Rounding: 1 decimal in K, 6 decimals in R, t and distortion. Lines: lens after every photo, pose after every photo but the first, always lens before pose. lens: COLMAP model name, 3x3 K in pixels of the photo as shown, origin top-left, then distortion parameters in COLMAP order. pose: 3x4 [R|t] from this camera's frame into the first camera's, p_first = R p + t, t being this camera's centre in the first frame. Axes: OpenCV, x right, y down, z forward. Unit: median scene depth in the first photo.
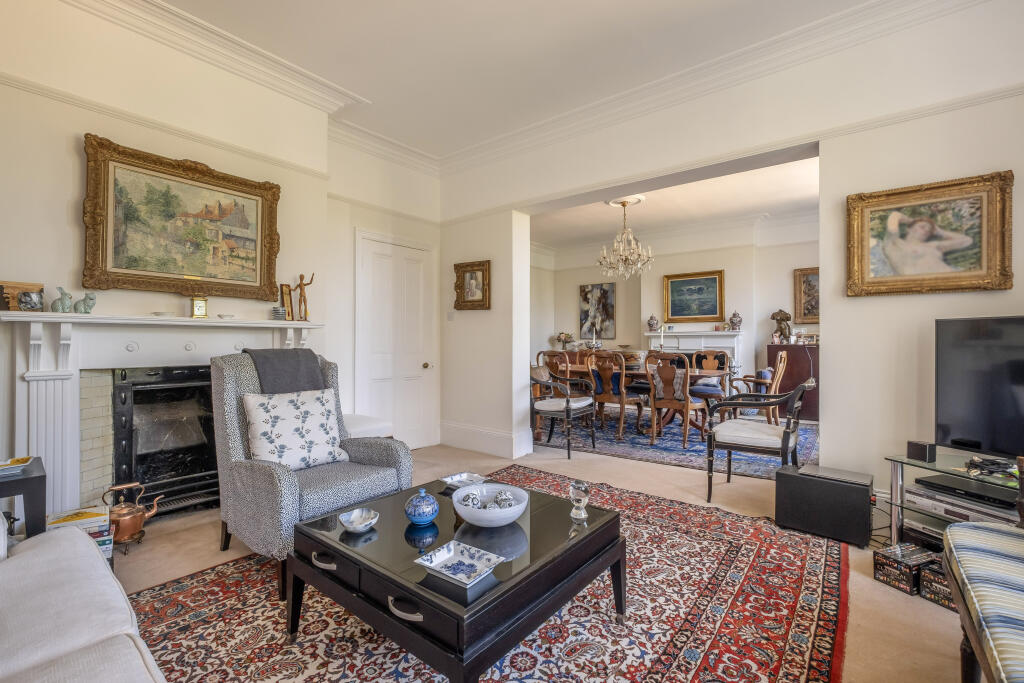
lens RADIAL K [[445.4, 0, 513.0], [0, 445.4, 340.0], [0, 0, 1]] dist [-0.000527, -0.000089]
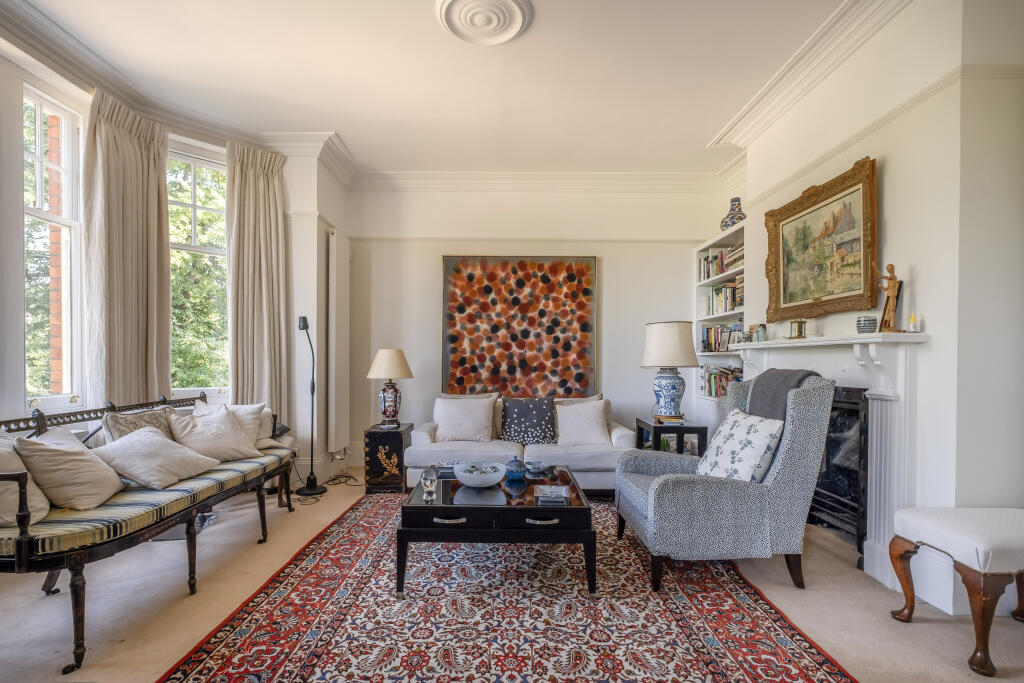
lens RADIAL K [[445.4, 0, 505.1], [0, 445.4, 367.8], [0, 0, 1]] dist [-0.000527, -0.000089]
pose [[-0.769777, 0.008753, -0.638253, 0.566250], [0.004697, 0.999957, 0.008049, 0.008196], [0.638295, 0.003198, -0.769785, 1.518102]]
